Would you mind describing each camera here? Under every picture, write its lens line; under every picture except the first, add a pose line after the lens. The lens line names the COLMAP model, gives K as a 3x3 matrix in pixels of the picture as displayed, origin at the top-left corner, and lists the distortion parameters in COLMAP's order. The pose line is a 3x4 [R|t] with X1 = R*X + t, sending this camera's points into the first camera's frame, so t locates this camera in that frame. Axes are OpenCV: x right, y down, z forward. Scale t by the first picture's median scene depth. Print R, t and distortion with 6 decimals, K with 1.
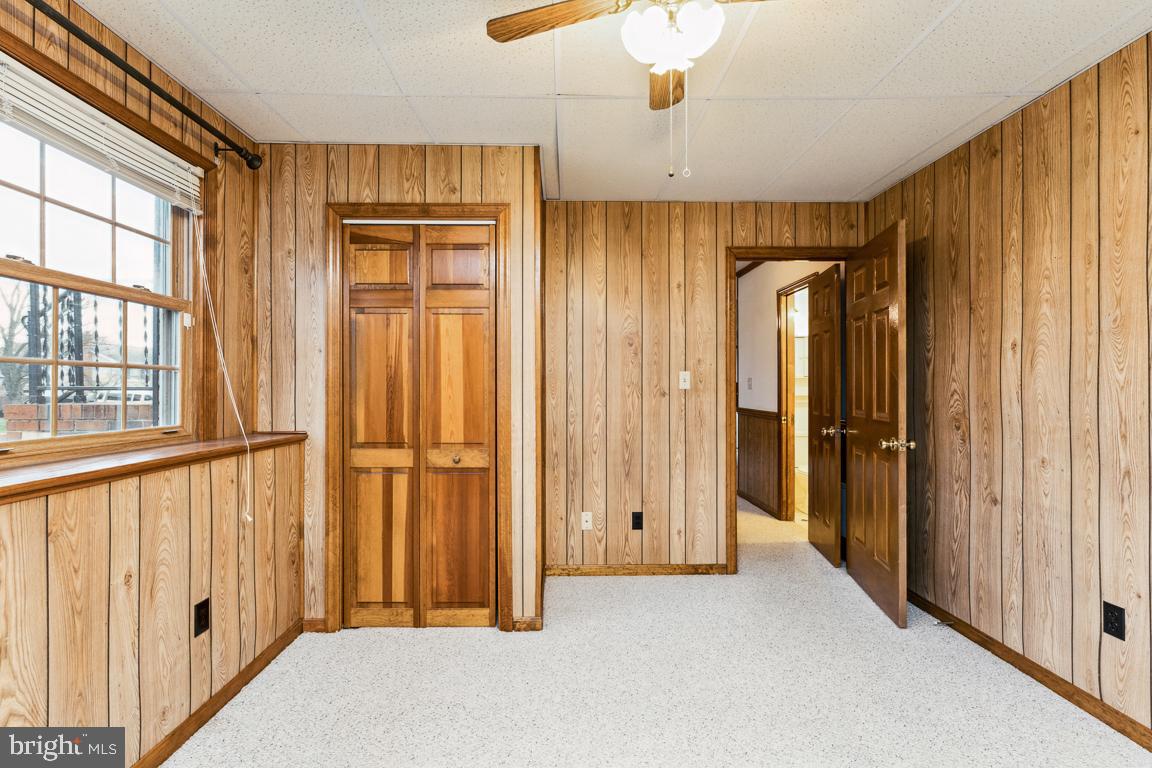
lens RADIAL K [[499.5, 0, 581.6], [0, 499.5, 385.5], [0, 0, 1]] dist [-0.000549, 0.000149]
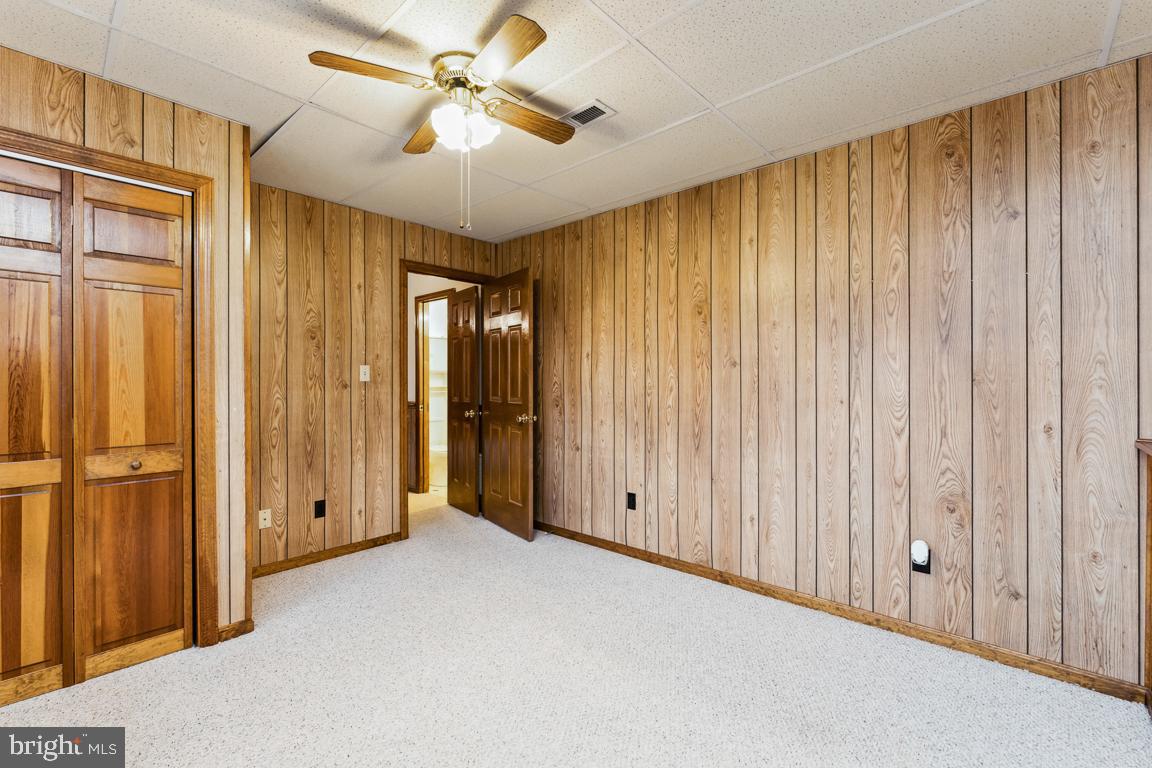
lens RADIAL K [[499.5, 0, 567.8], [0, 499.5, 381.8], [0, 0, 1]] dist [-0.000549, 0.000149]
pose [[0.688888, -0.001789, 0.724866, -0.356339], [-0.002181, 0.999987, 0.004542, 0.002899], [-0.724865, -0.004710, 0.688875, -0.103119]]
